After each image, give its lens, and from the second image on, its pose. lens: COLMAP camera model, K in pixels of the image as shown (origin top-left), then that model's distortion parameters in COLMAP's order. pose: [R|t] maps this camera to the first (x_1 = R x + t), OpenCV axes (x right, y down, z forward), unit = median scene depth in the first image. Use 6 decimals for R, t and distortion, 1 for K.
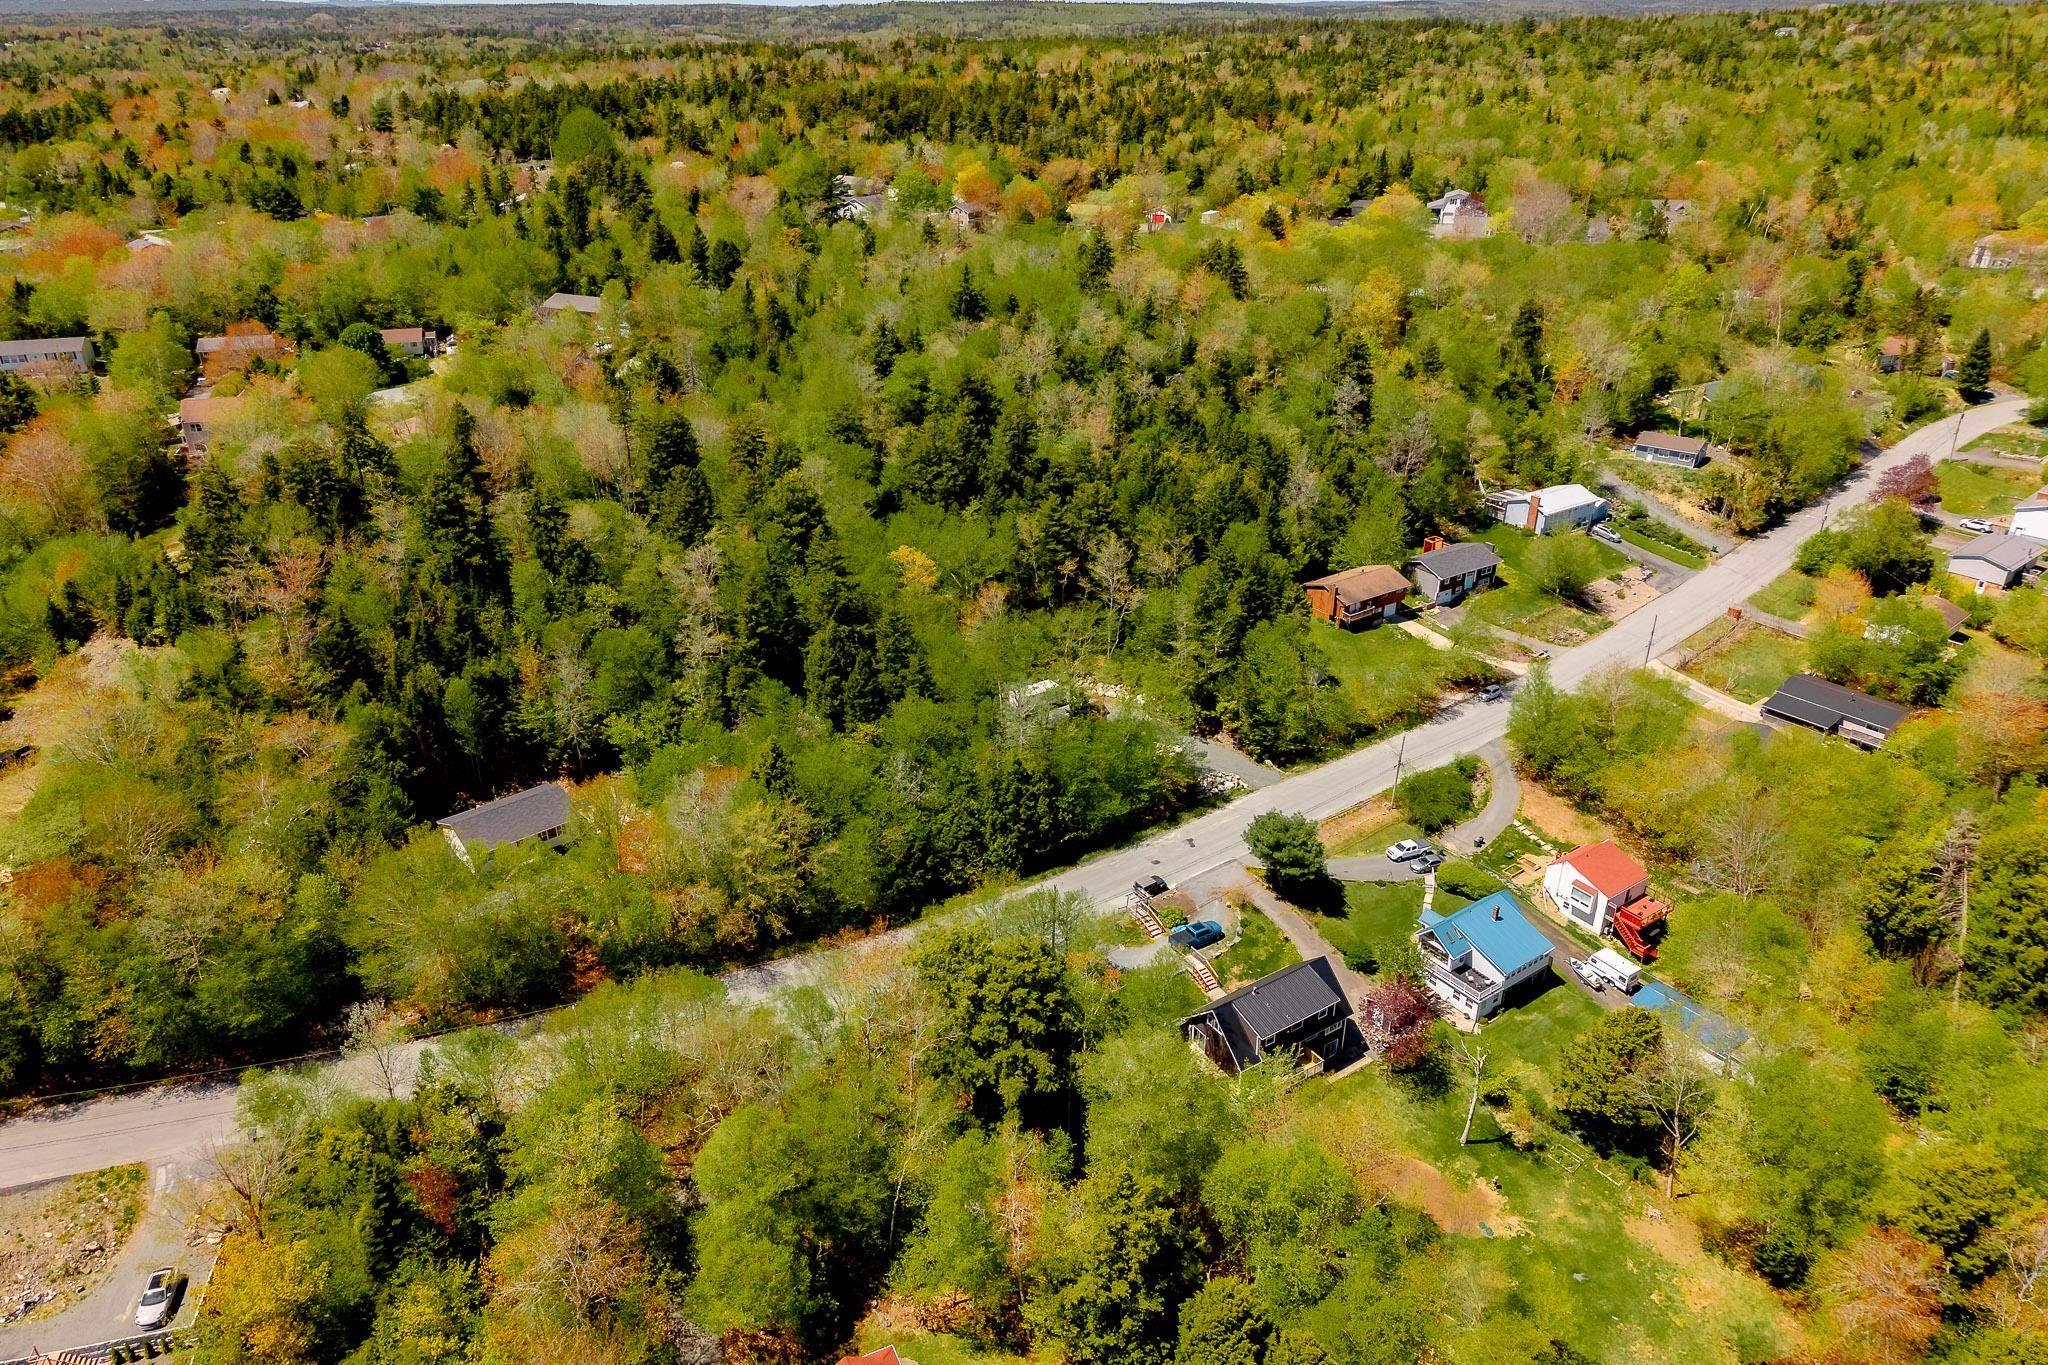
lens RADIAL K [[1355.4, 0, 1023.0], [0, 1355.4, 687.2], [0, 0, 1]] dist [0.050952, -0.028029]
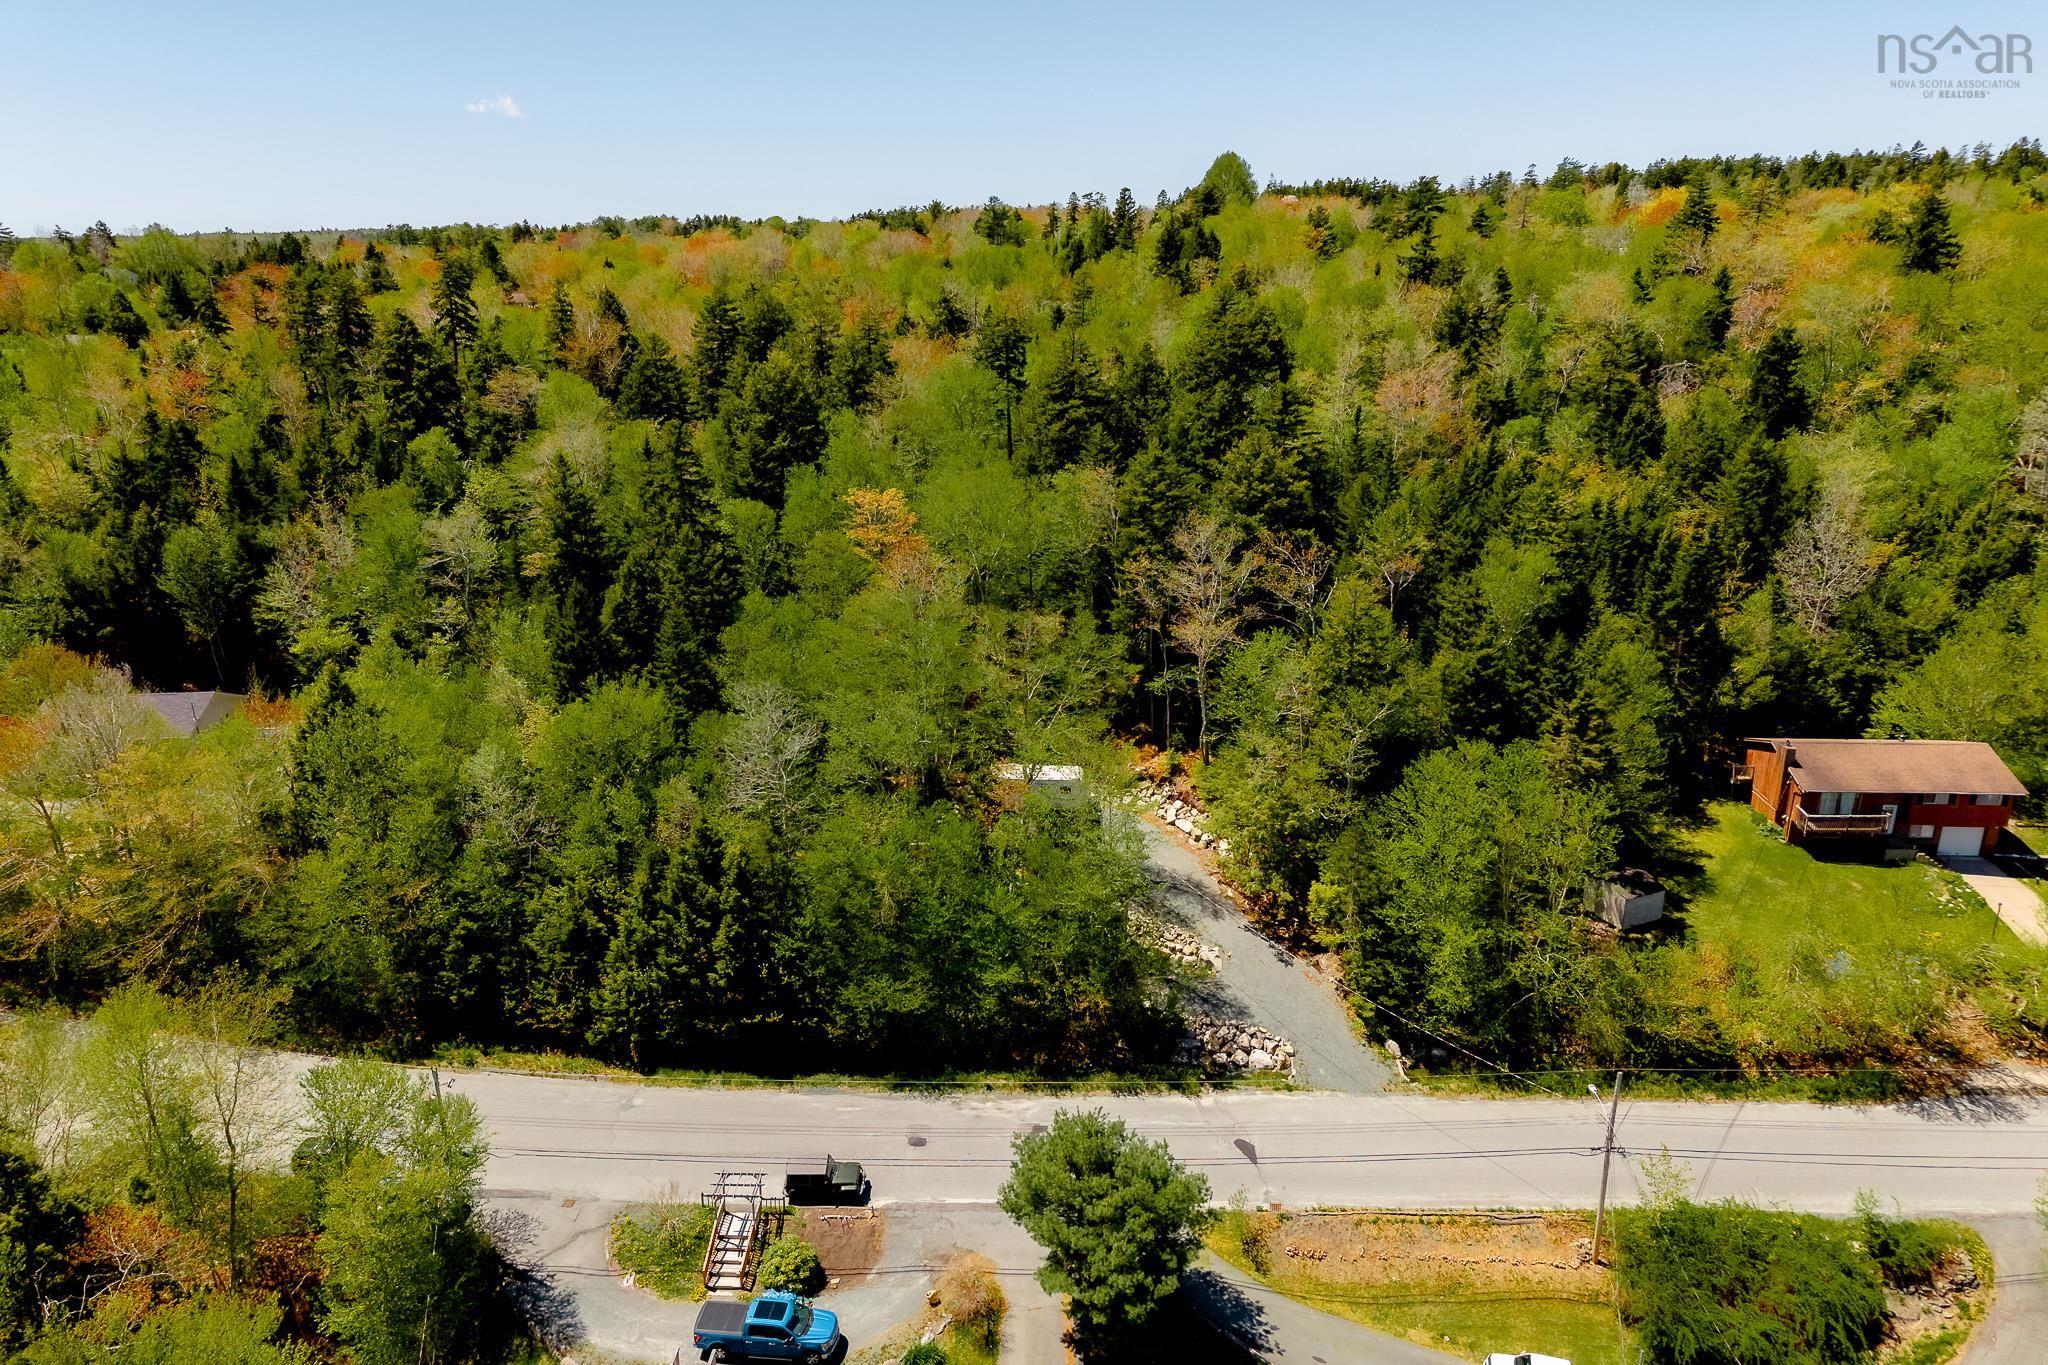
lens RADIAL K [[1355.4, 0, 1032.1], [0, 1355.4, 672.4], [0, 0, 1]] dist [0.050952, -0.028029]
pose [[0.793784, 0.179977, -0.580961, 0.325188], [-0.264840, 0.962181, -0.063783, -0.002520], [0.547510, 0.204492, 0.811429, 0.549691]]
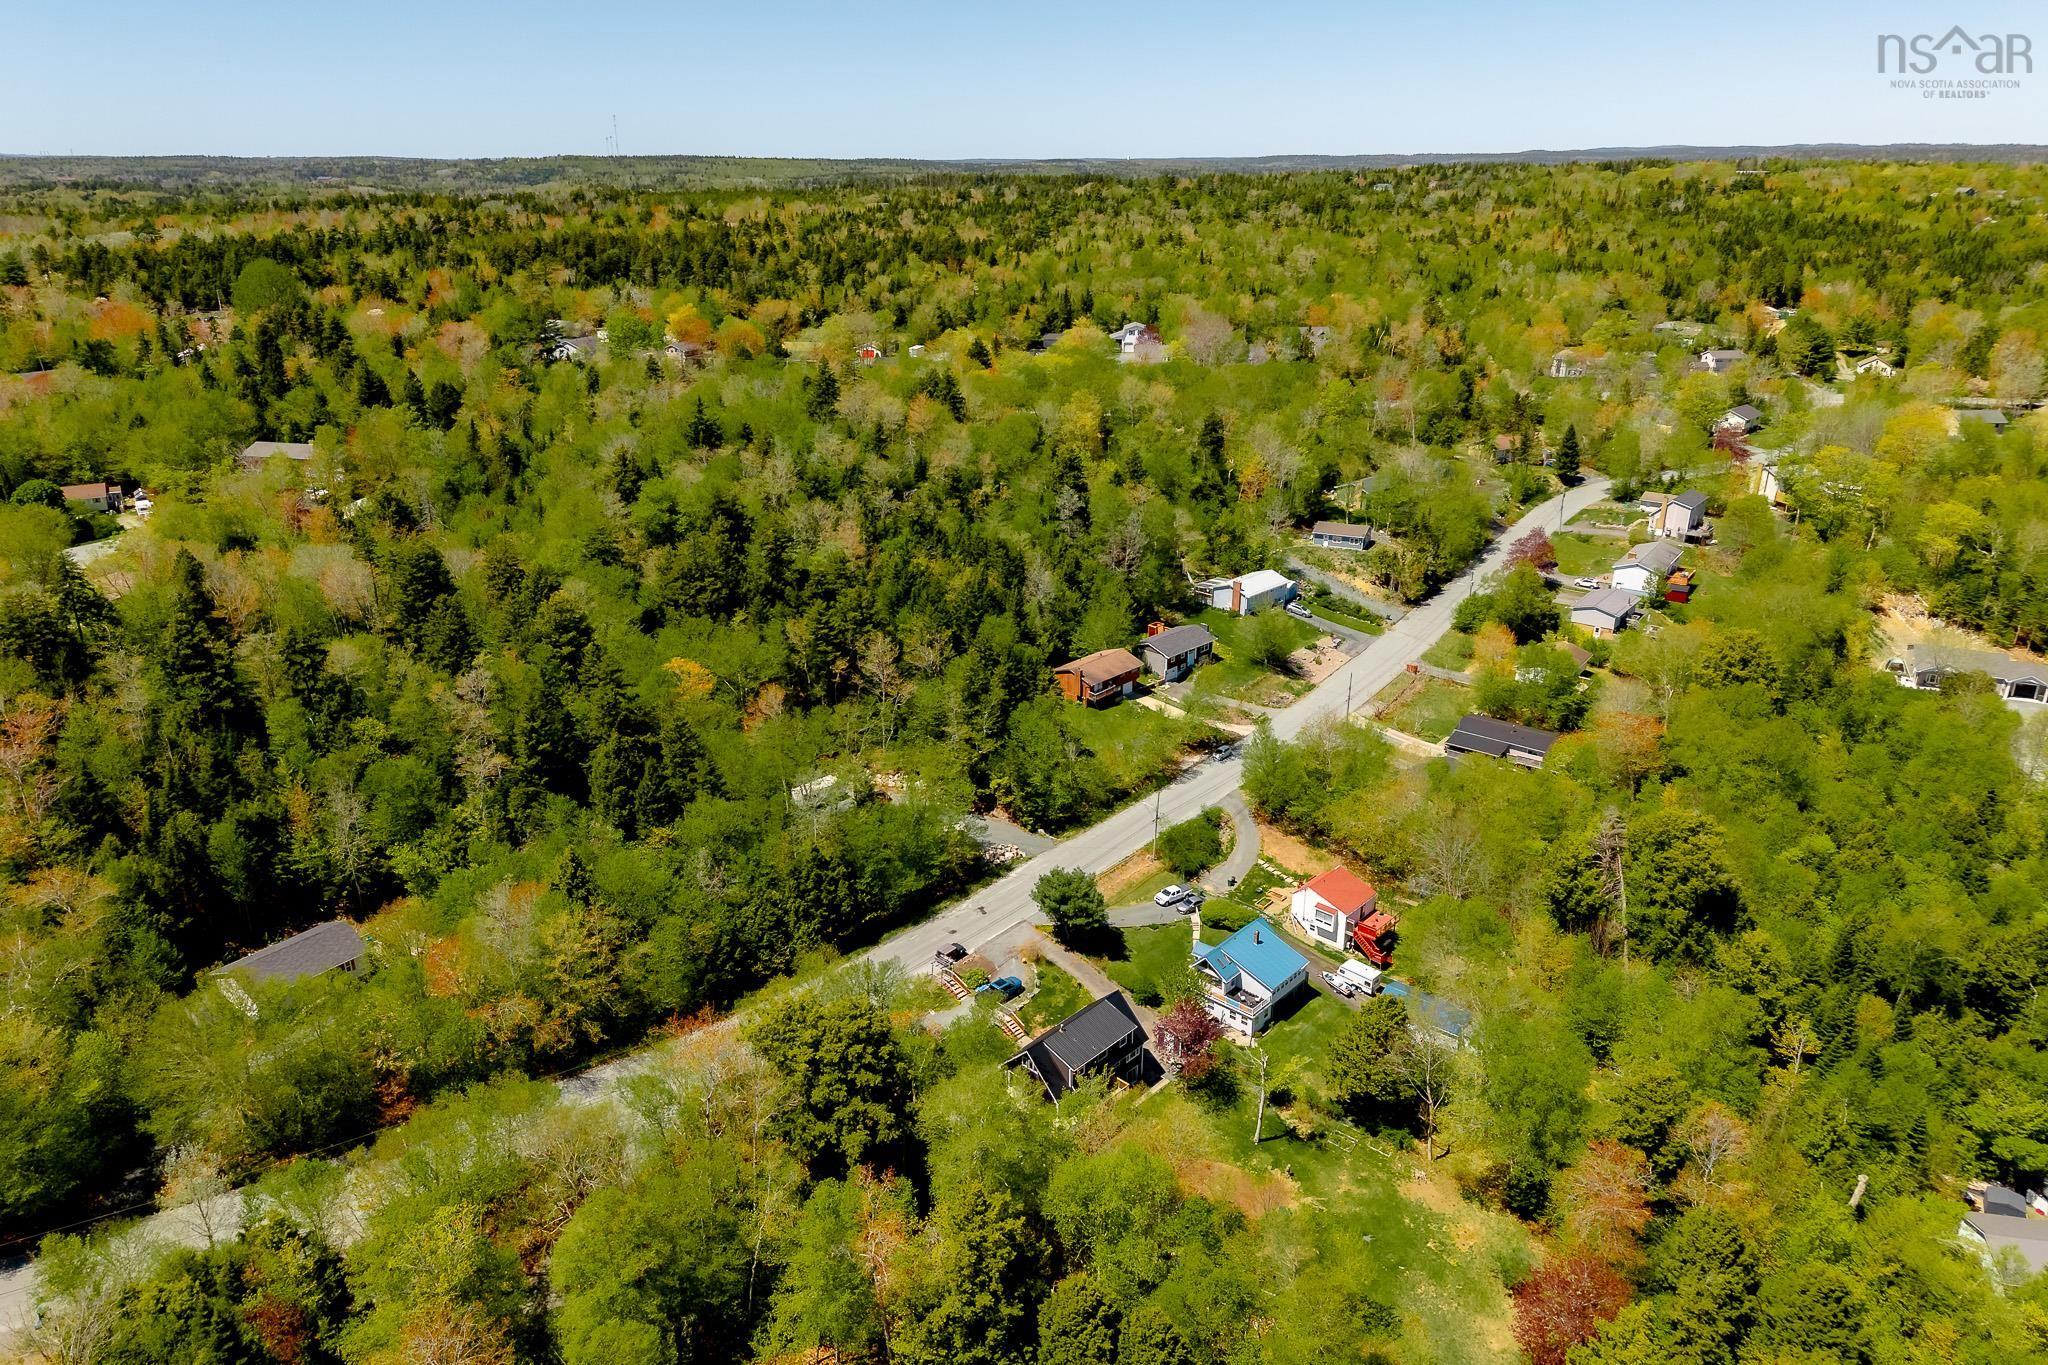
lens RADIAL K [[1355.4, 0, 1015.1], [0, 1355.4, 692.2], [0, 0, 1]] dist [0.050952, -0.028029]
pose [[0.975974, -0.077967, 0.203461, -0.050269], [0.096133, 0.992070, -0.080970, 0.030832], [-0.195535, 0.098584, 0.975729, -0.060955]]
